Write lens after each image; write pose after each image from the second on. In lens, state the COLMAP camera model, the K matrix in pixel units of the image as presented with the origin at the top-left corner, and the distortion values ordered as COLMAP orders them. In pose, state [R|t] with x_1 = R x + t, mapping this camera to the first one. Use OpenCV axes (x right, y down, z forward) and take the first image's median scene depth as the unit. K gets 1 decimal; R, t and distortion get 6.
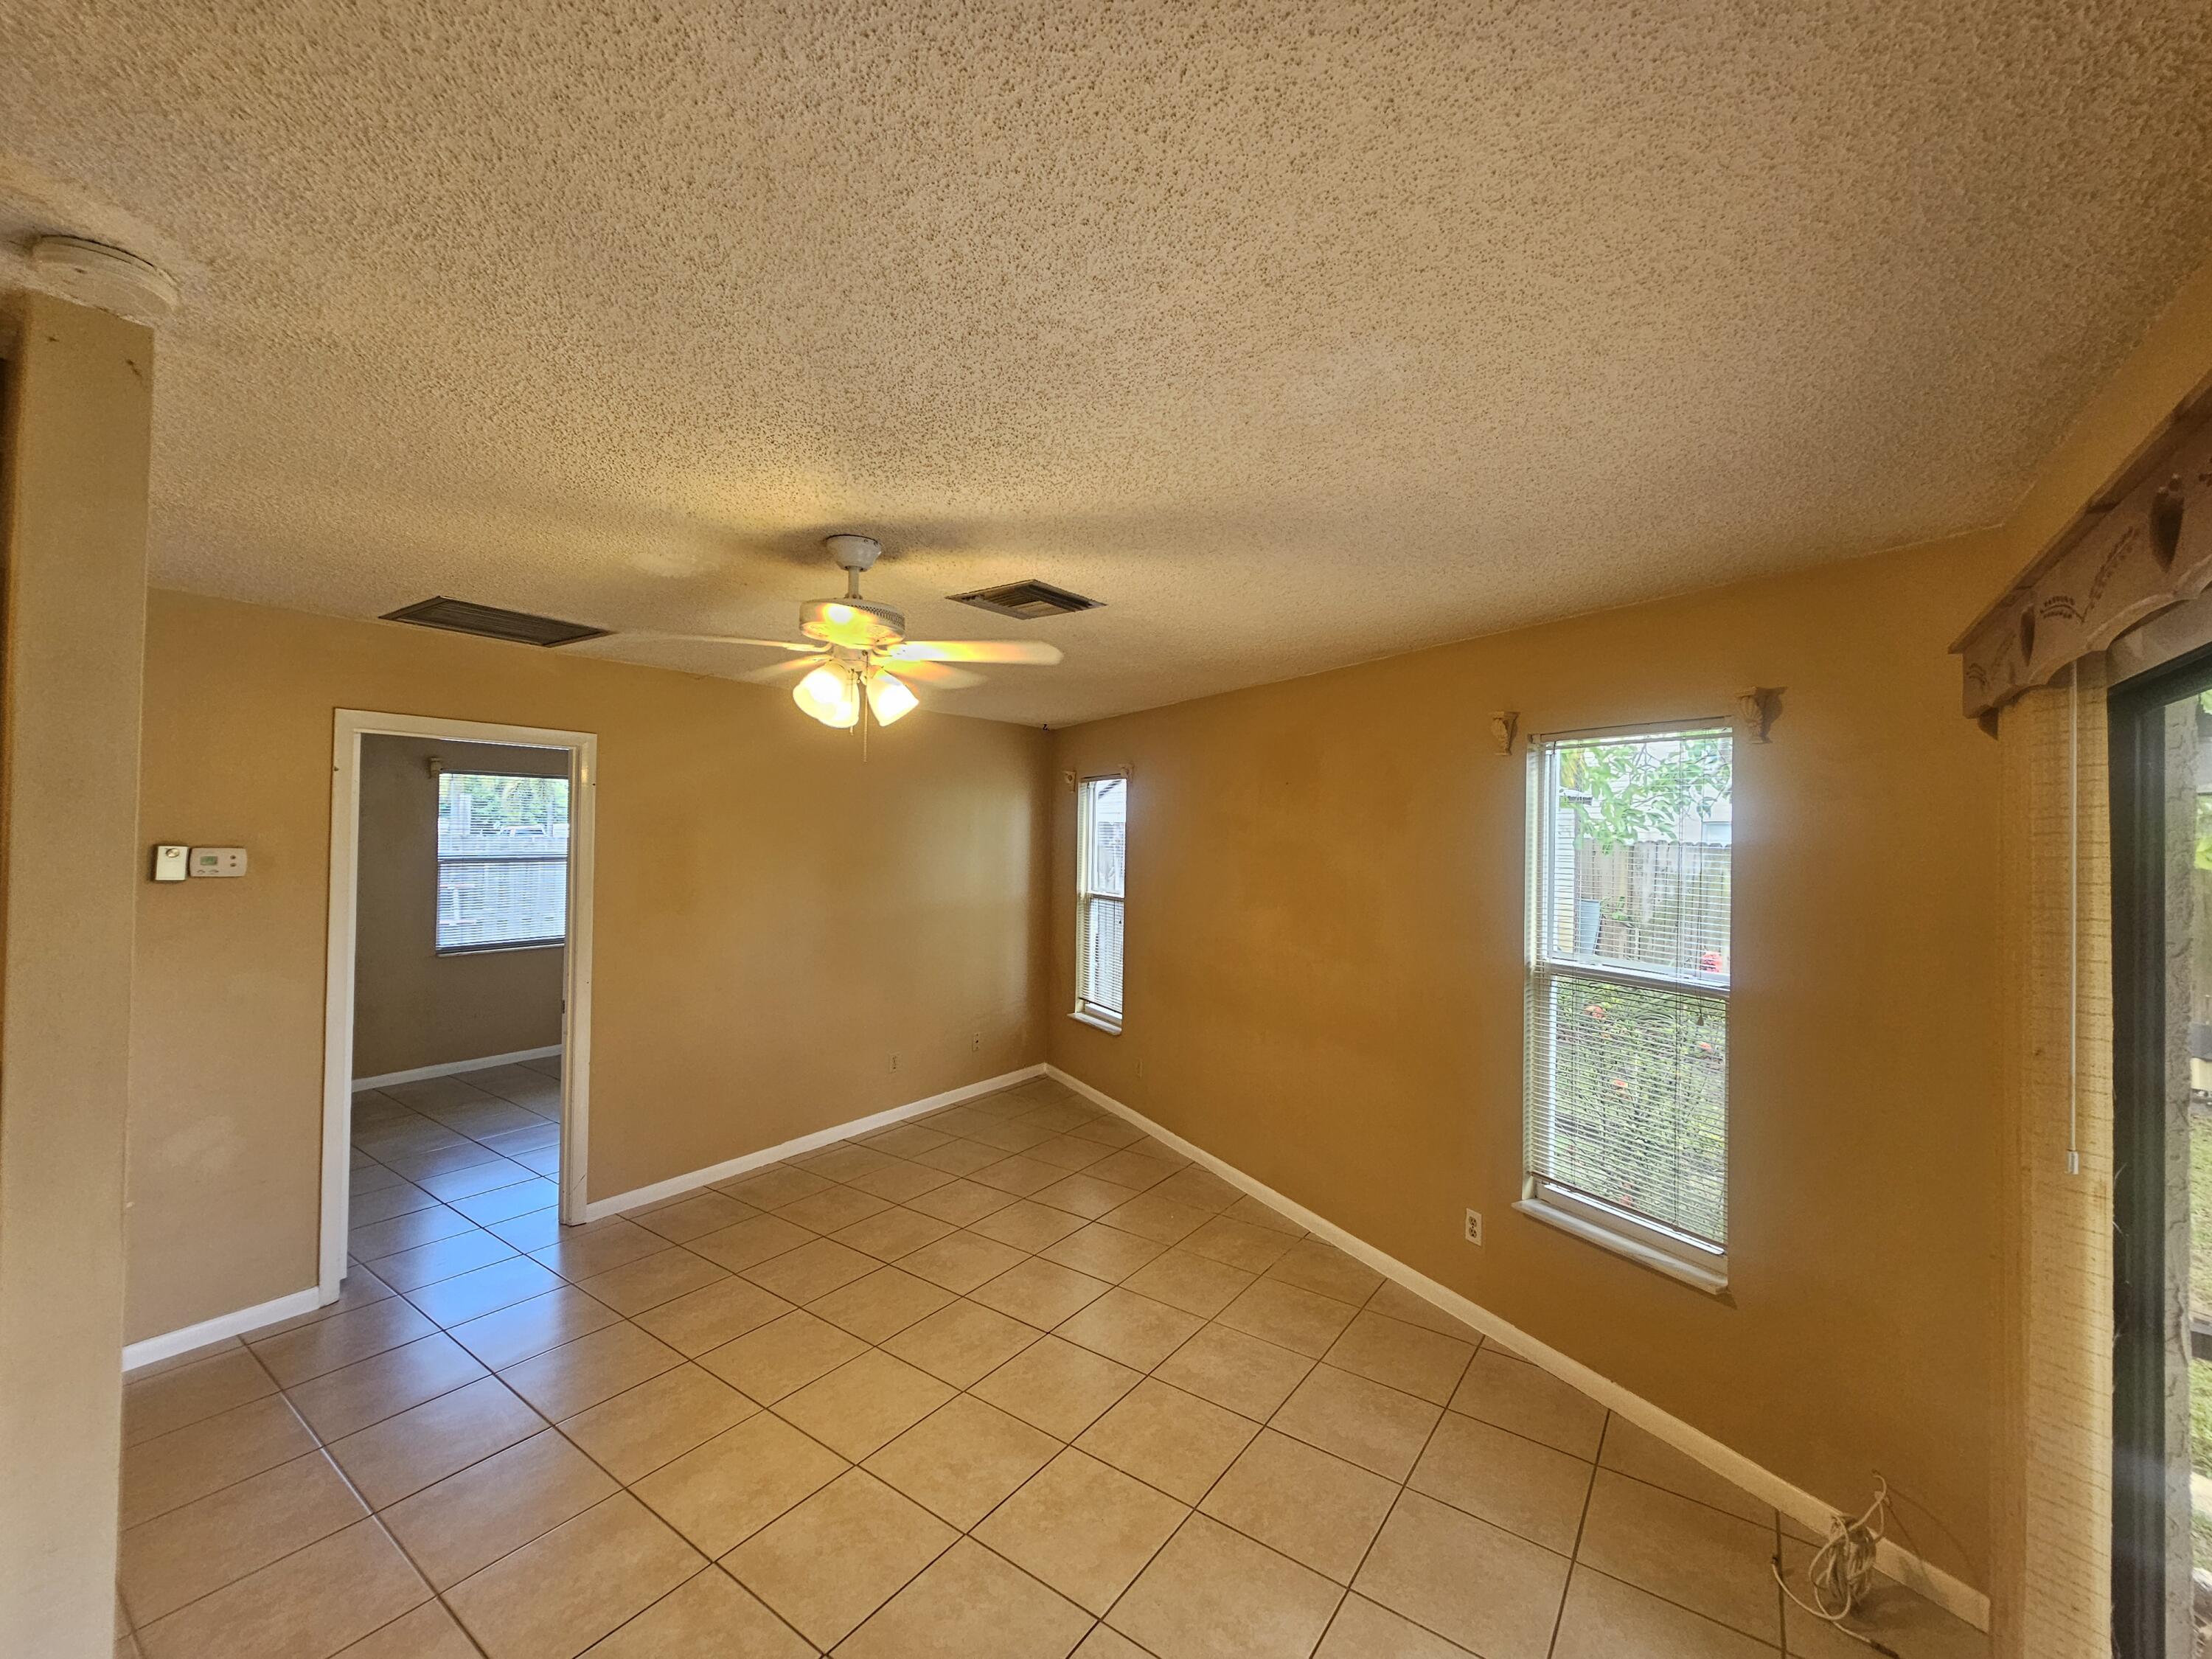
lens RADIAL K [[903.6, 0, 1108.5], [0, 903.6, 820.7], [0, 0, 1]] dist [-0.001359, 0.000049]
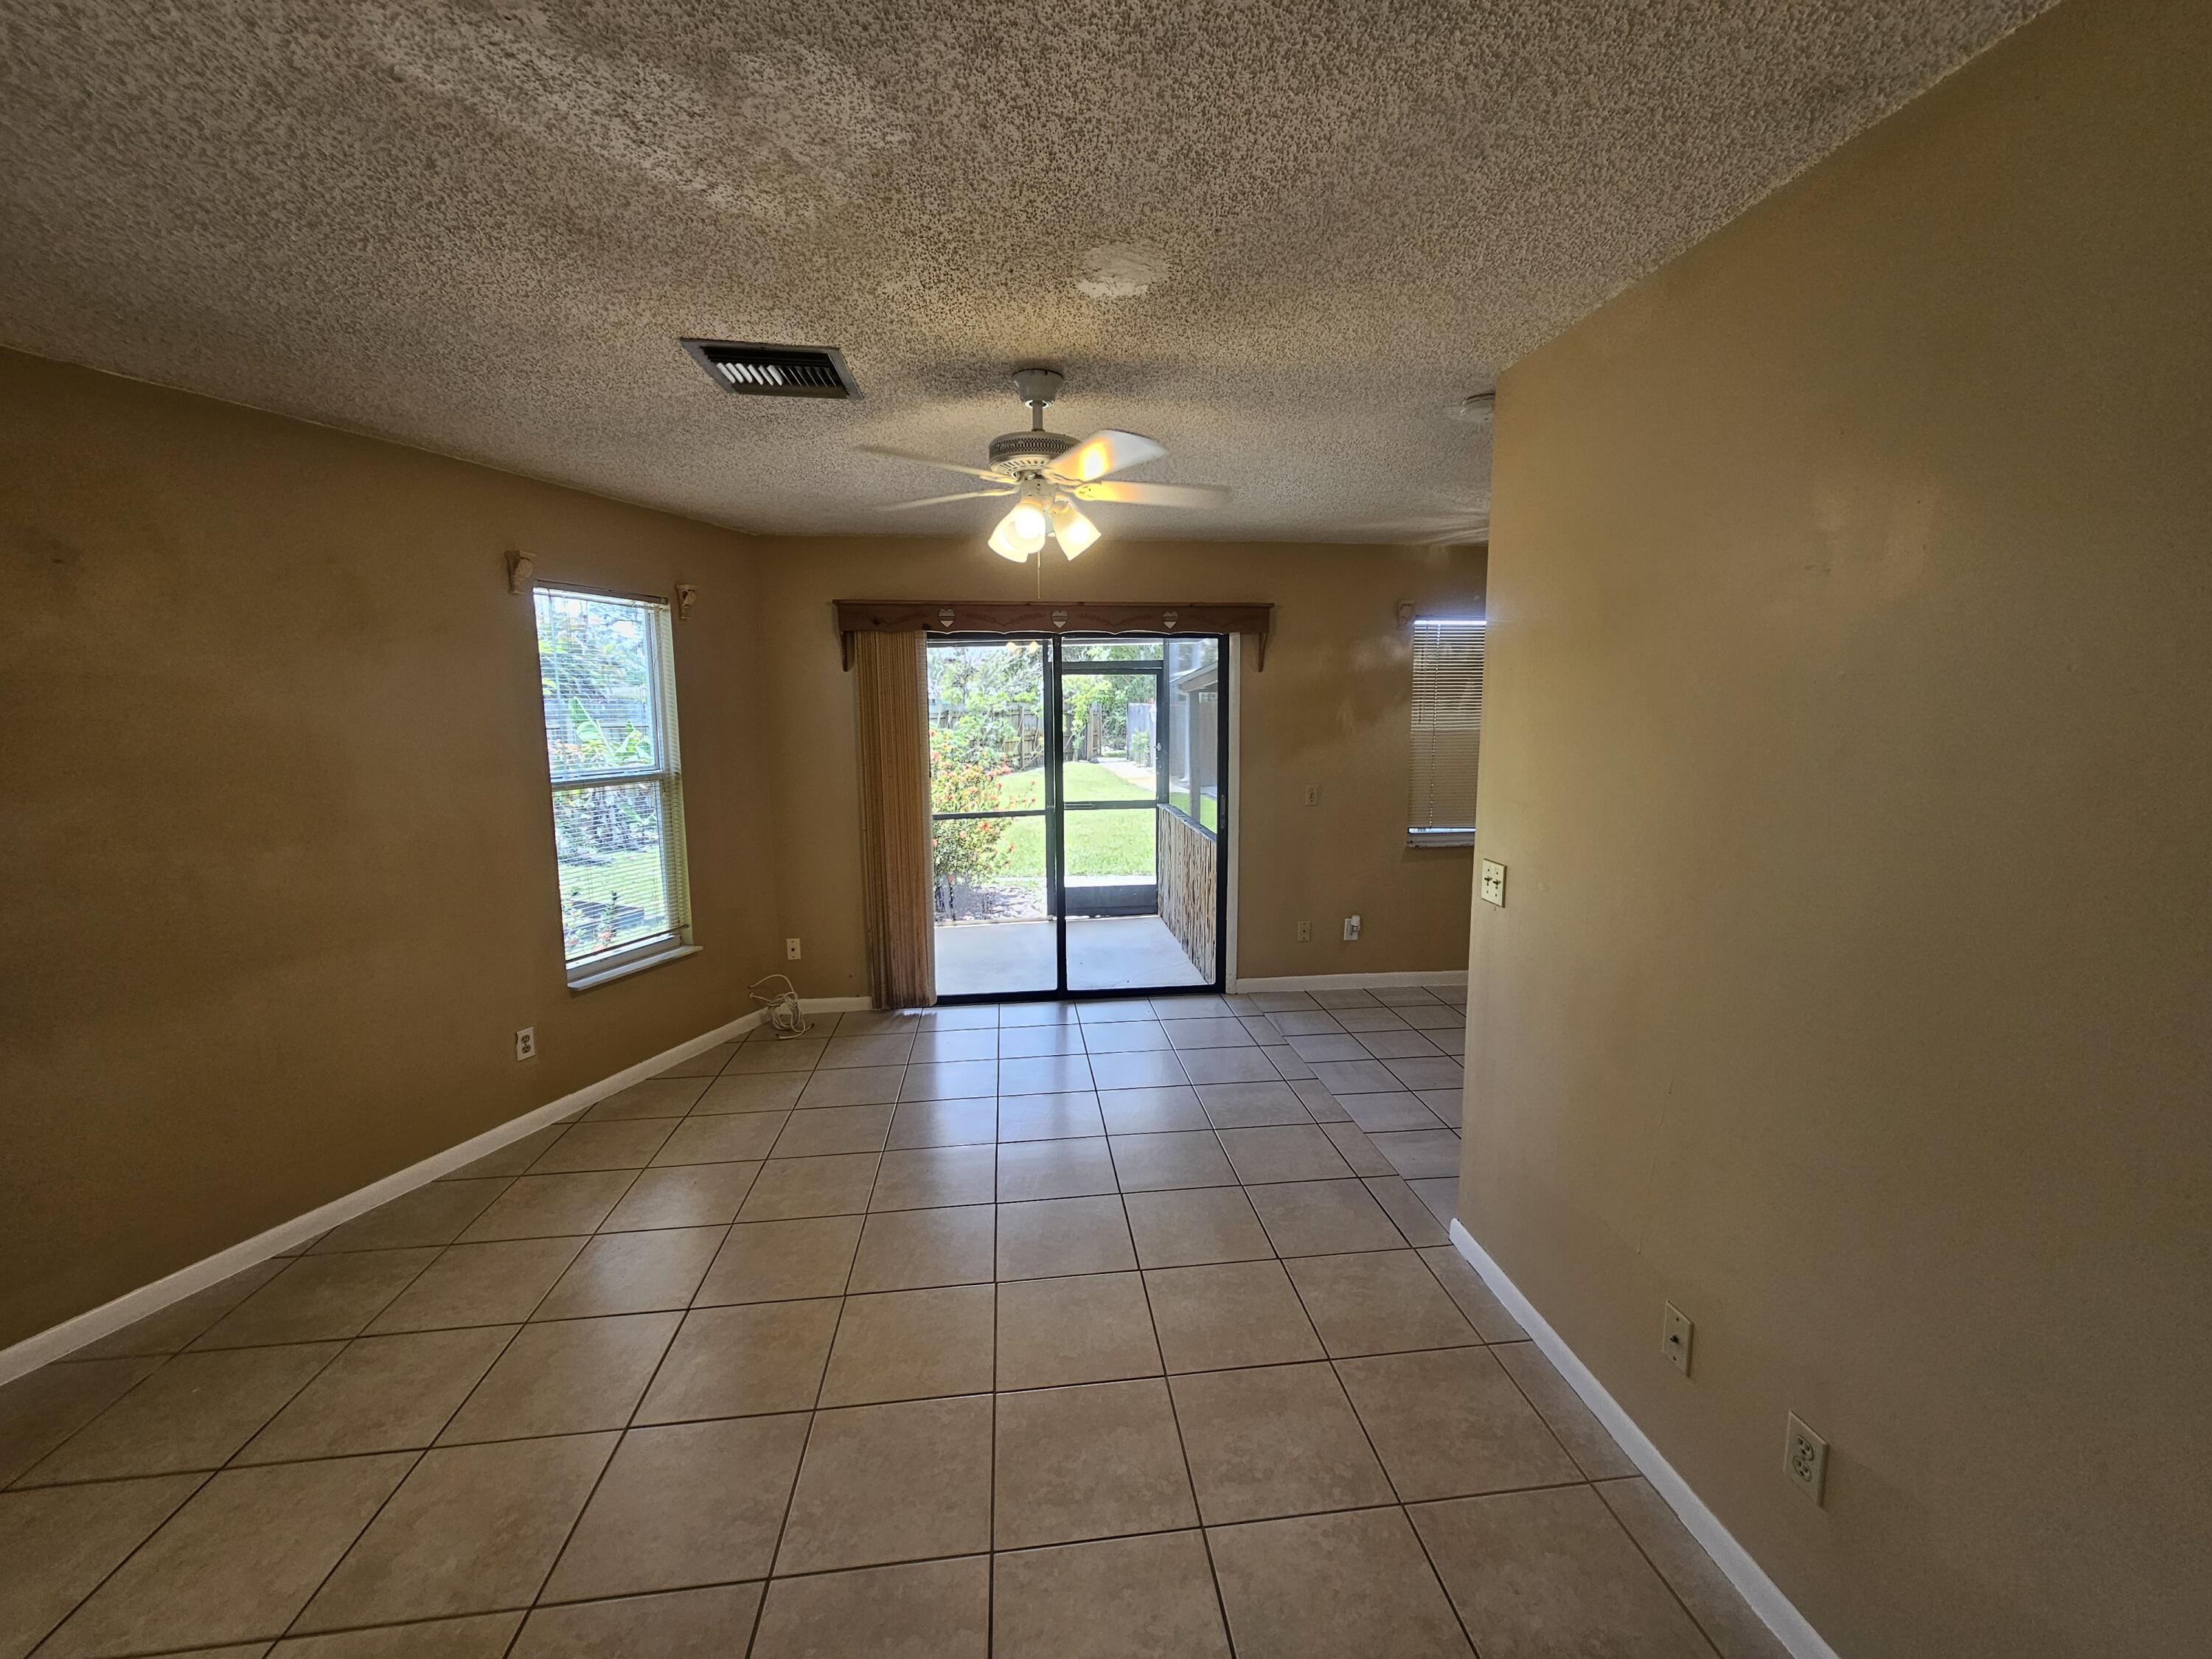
lens RADIAL K [[903.6, 0, 1124.9], [0, 903.6, 833.9], [0, 0, 1]] dist [-0.001359, 0.000049]
pose [[-0.682209, -0.116075, 0.721885, -0.838720], [-0.016839, 0.989550, 0.143200, 0.043042], [-0.730964, 0.085537, -0.677034, 1.218334]]
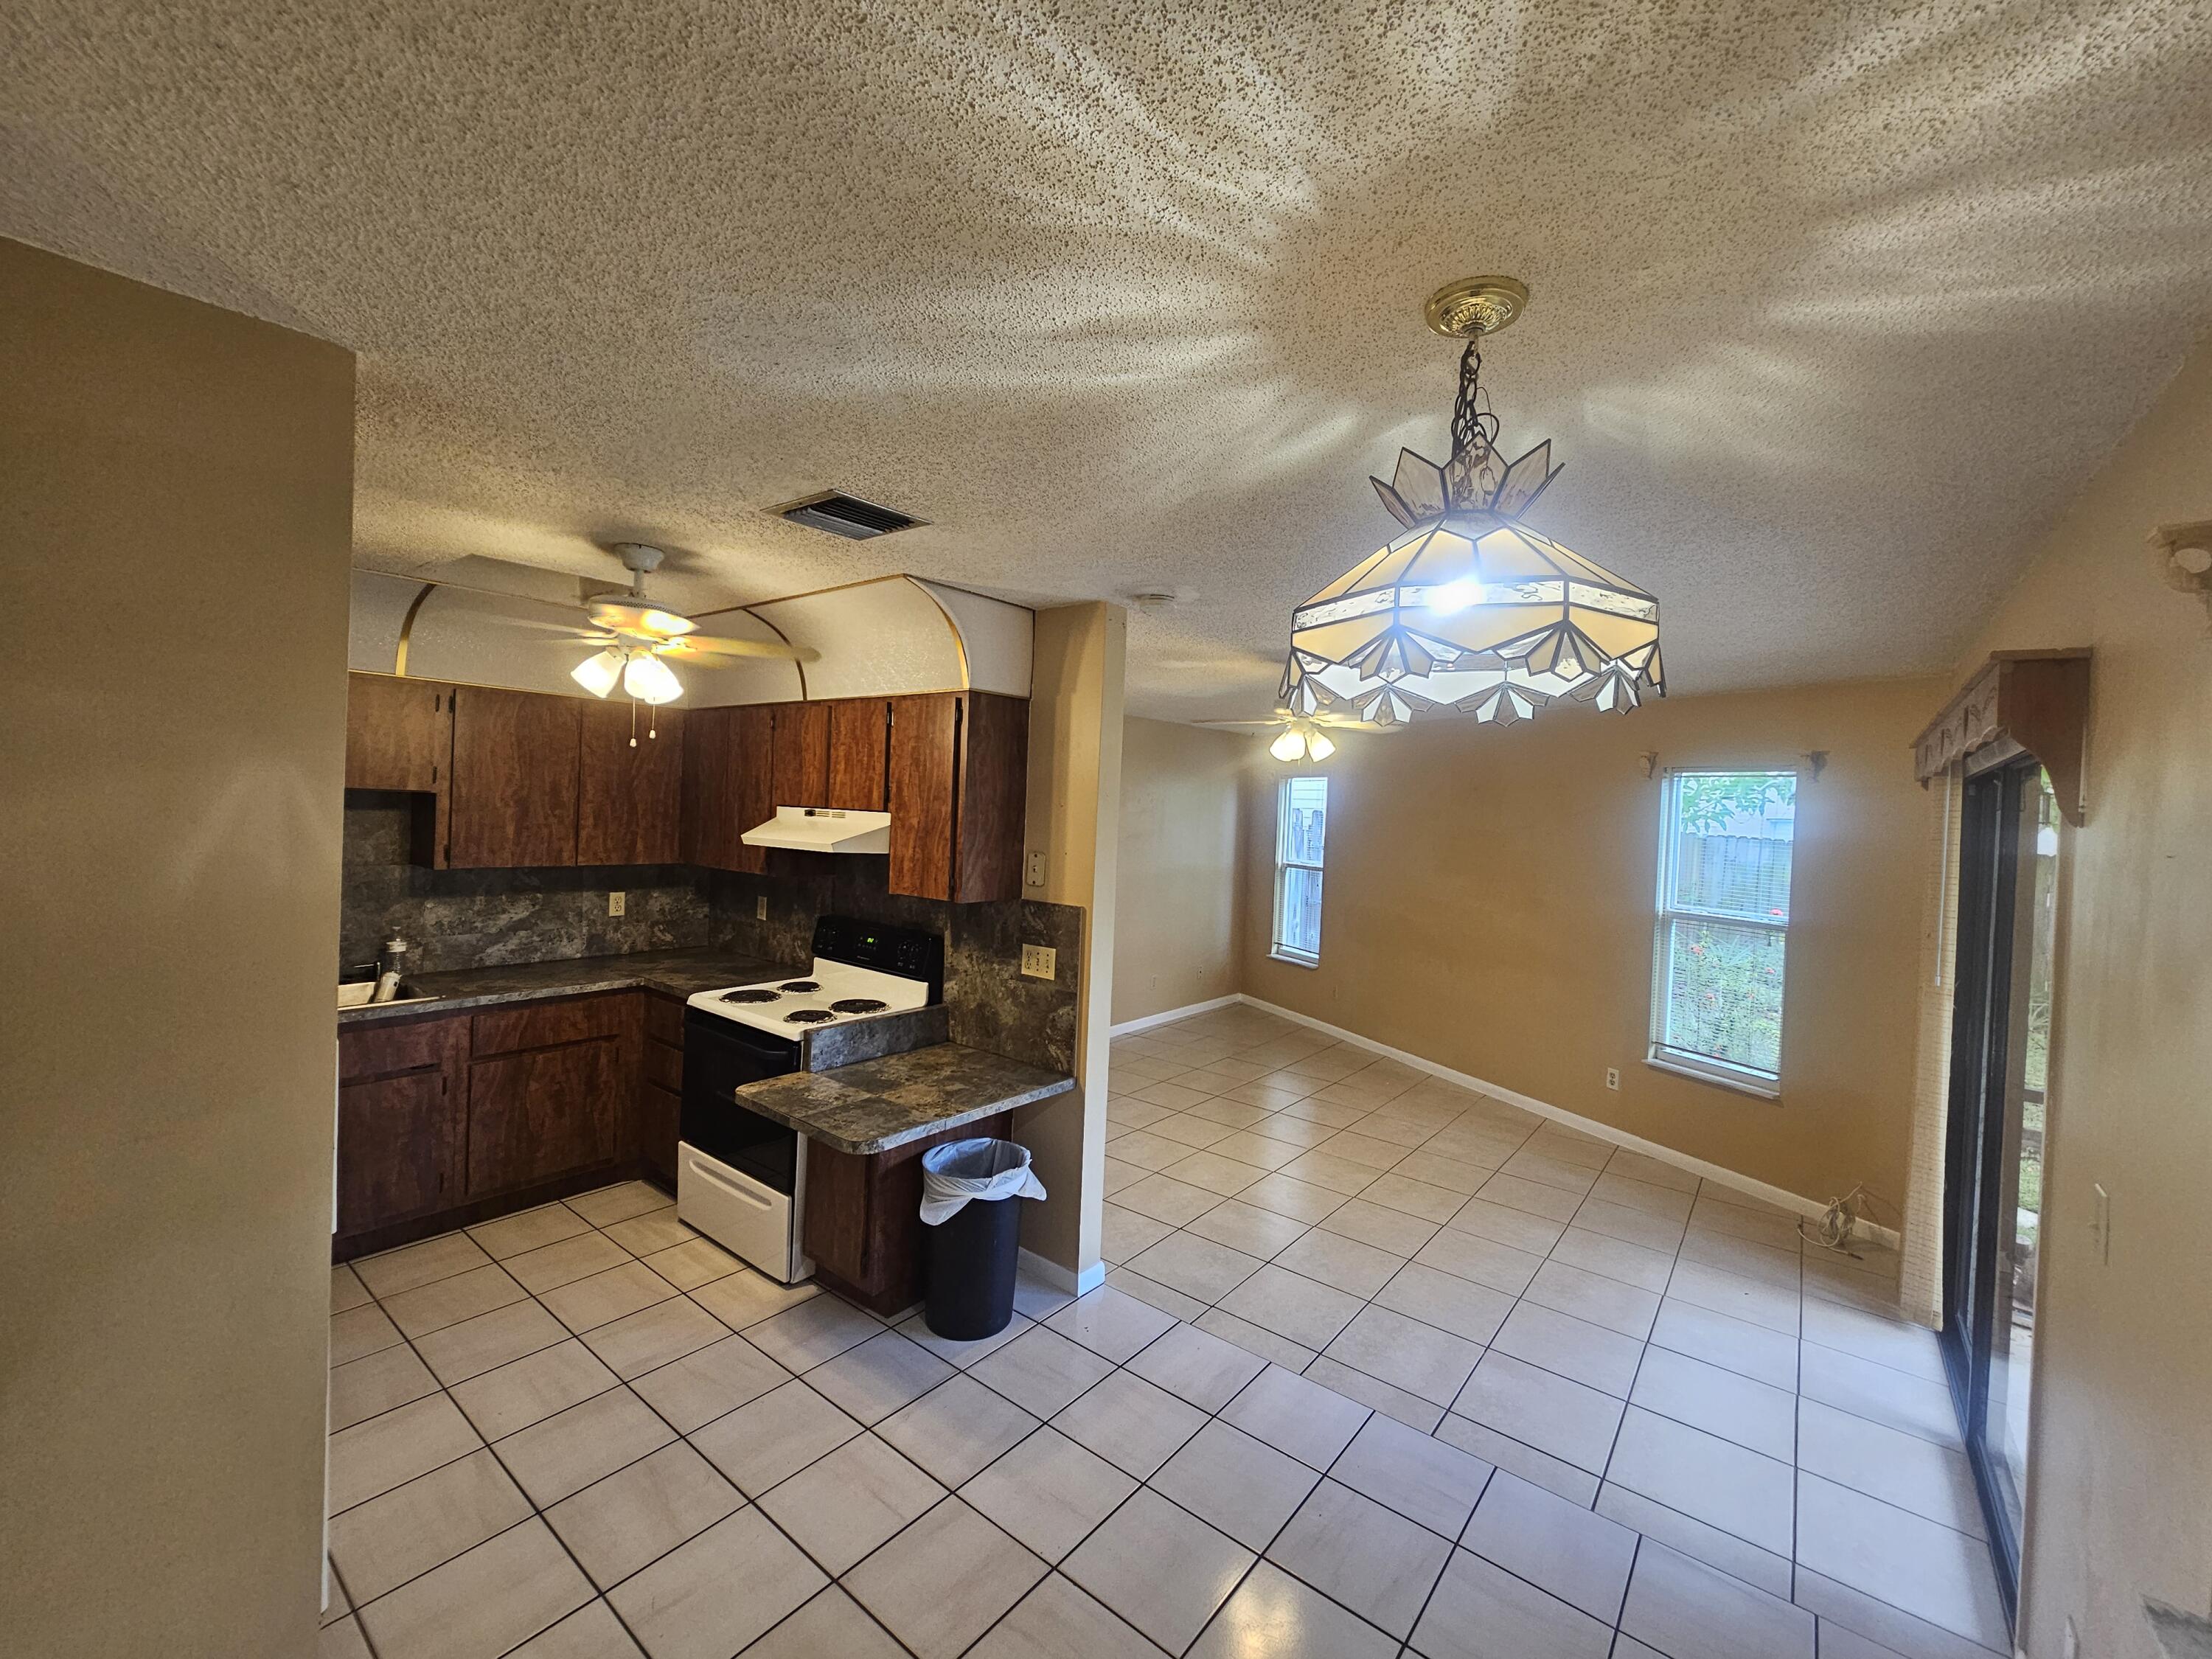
lens RADIAL K [[903.6, 0, 1113.4], [0, 903.6, 821.3], [0, 0, 1]] dist [-0.001359, 0.000049]
pose [[0.998730, 0.028026, -0.041858, -0.422624], [-0.026954, 0.999299, 0.025963, -0.015717], [0.042557, -0.024802, 0.998786, -0.613786]]
